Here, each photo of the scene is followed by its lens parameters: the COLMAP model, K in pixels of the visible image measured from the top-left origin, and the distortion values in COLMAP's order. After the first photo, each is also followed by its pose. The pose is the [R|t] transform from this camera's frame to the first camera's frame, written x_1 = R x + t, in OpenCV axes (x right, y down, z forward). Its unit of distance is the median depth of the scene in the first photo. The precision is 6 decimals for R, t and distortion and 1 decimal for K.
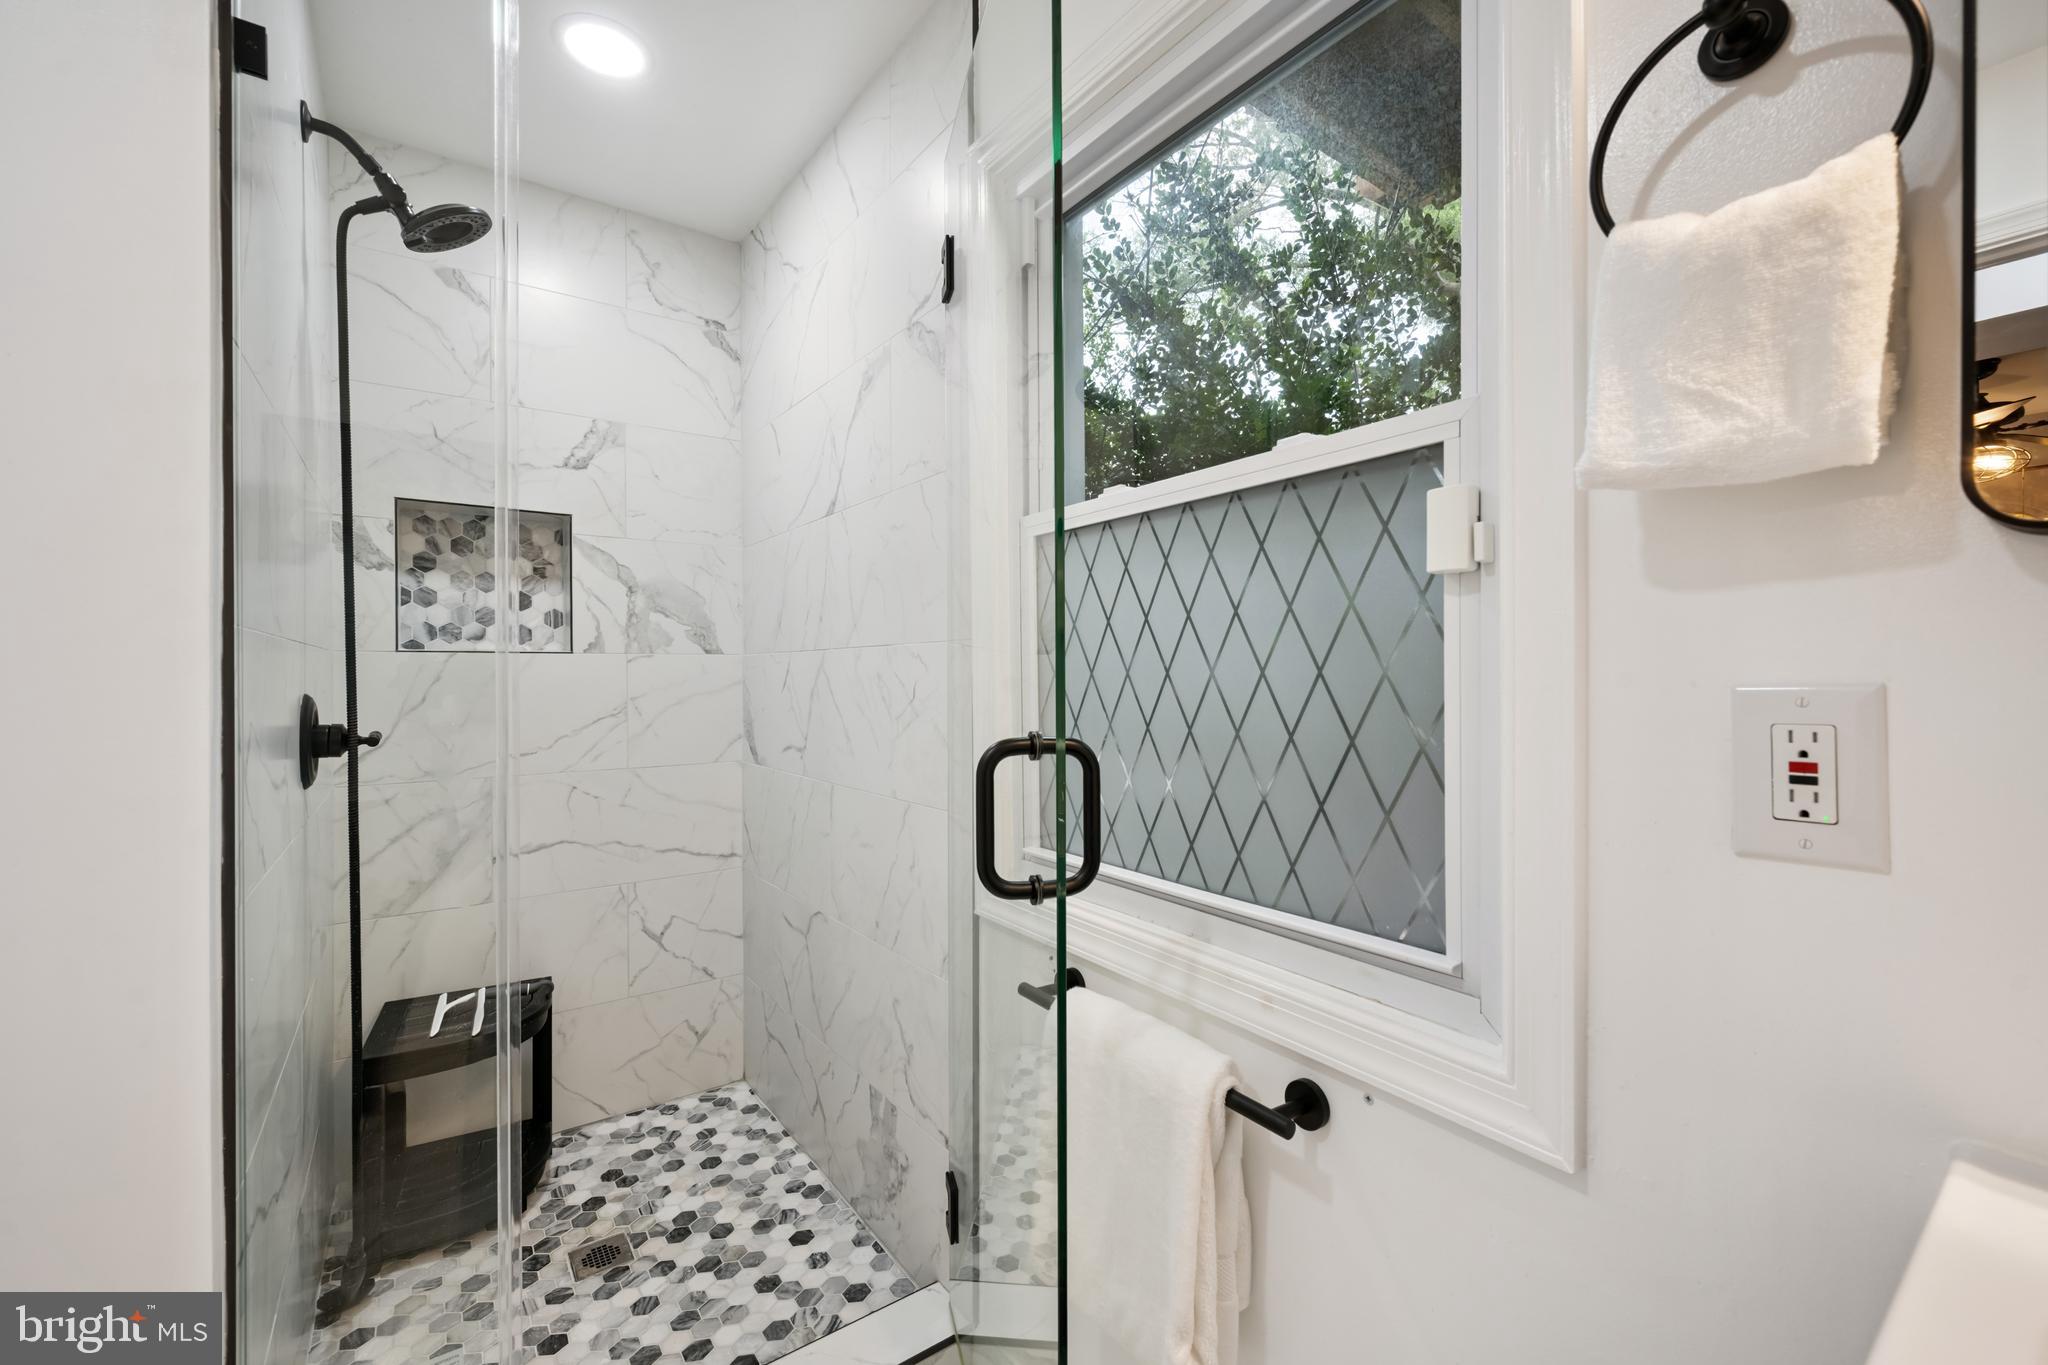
lens RADIAL K [[832.4, 0, 1032.3], [0, 832.4, 689.1], [0, 0, 1]] dist [0.001392, -0.000755]
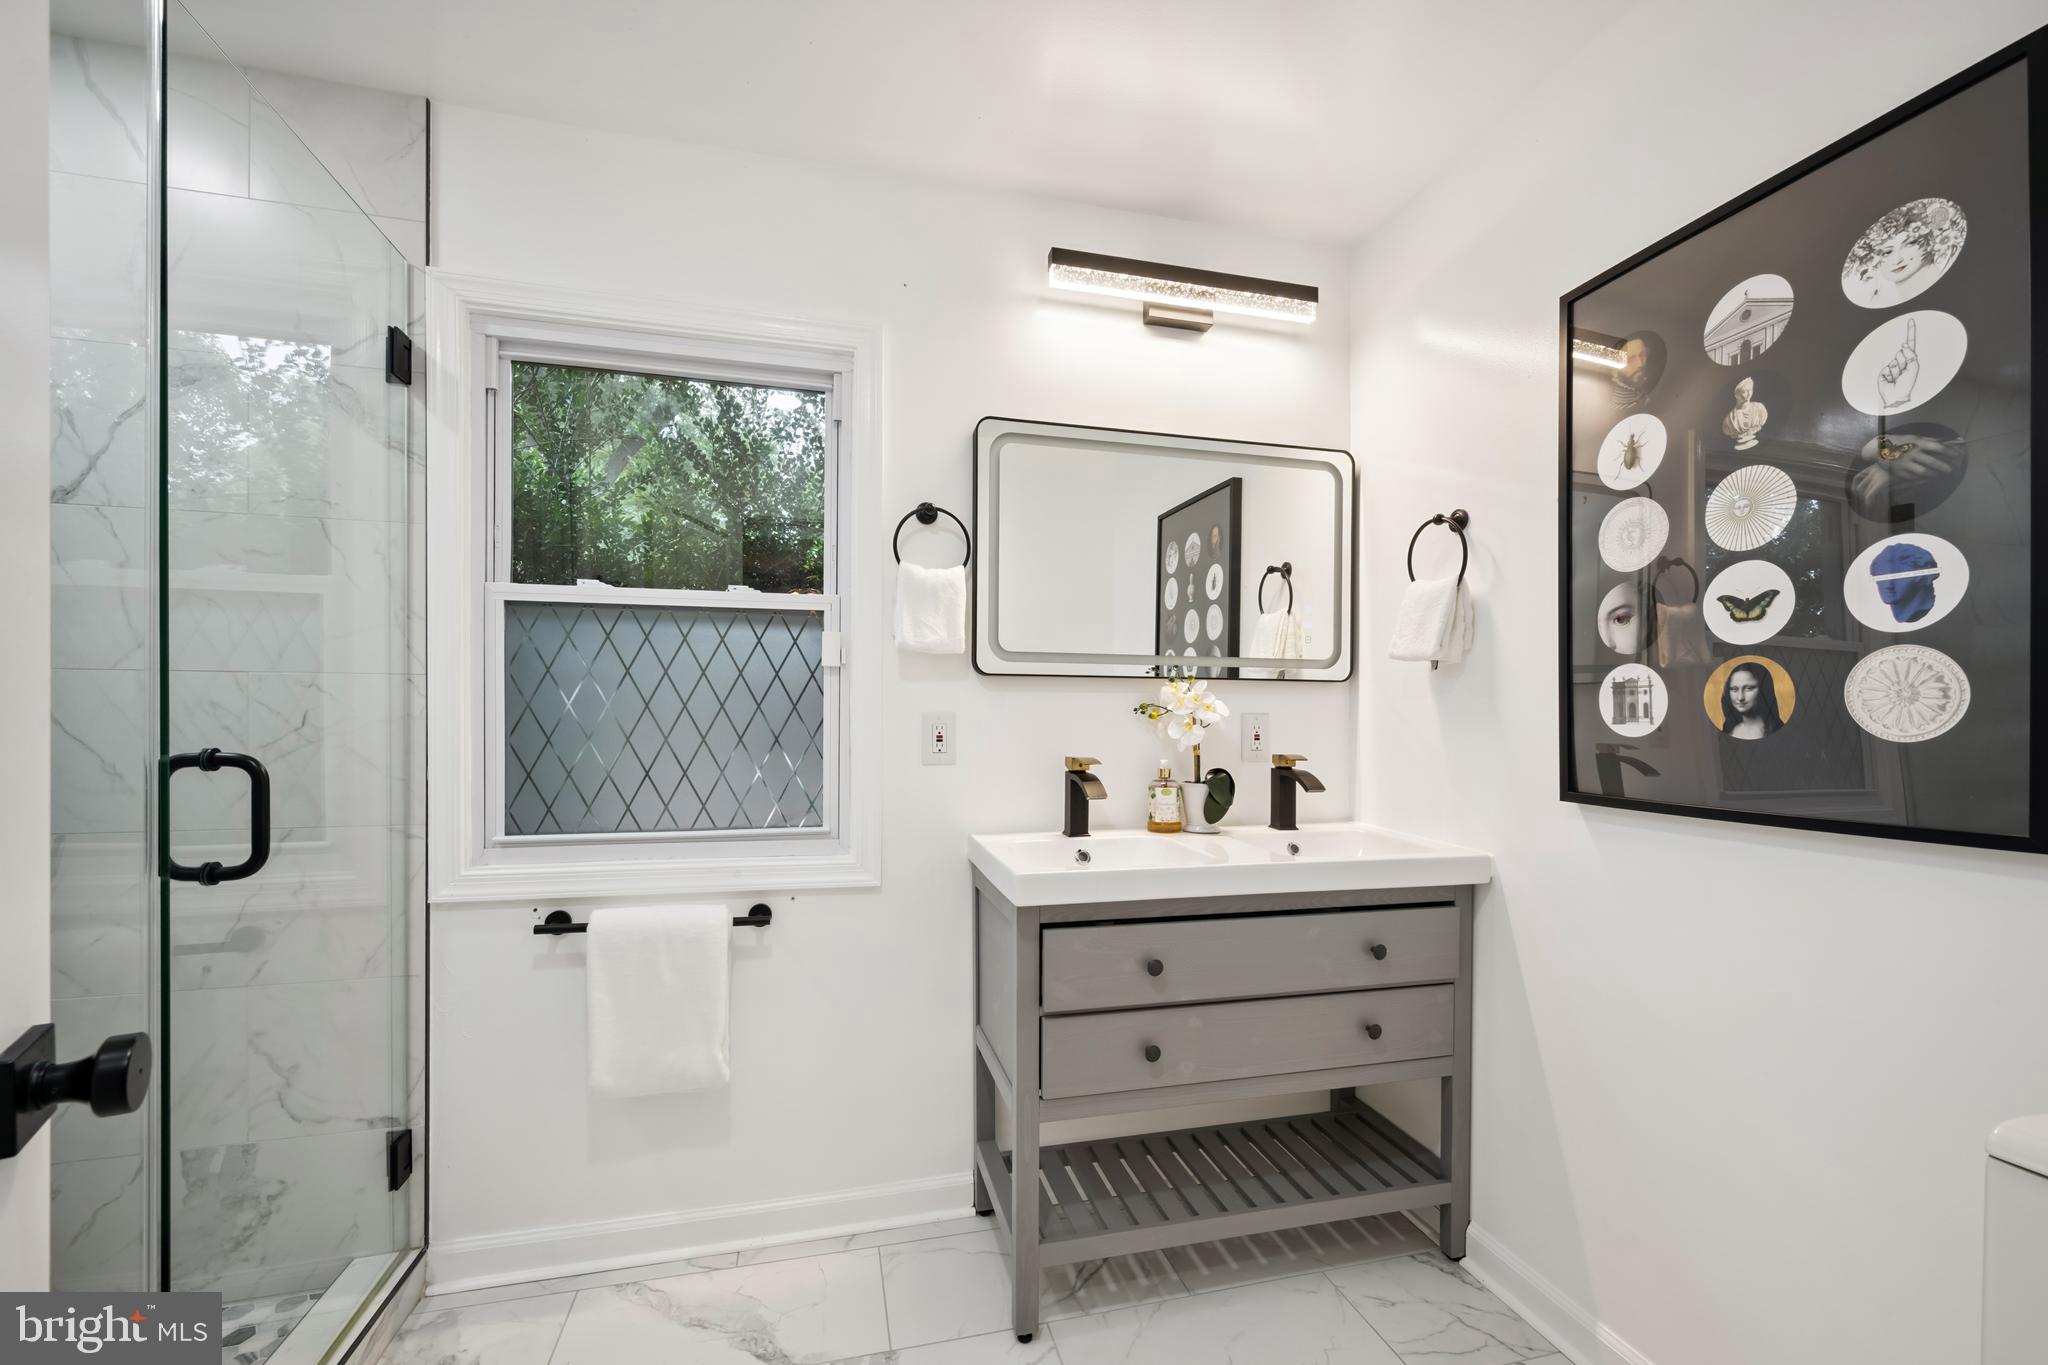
lens RADIAL K [[832.4, 0, 1032.3], [0, 832.4, 689.1], [0, 0, 1]] dist [0.001392, -0.000755]
pose [[0.381007, 0.026225, 0.924200, -1.492076], [0.004222, 0.999538, -0.030103, 0.002236], [-0.924563, 0.015372, 0.380720, -0.460791]]
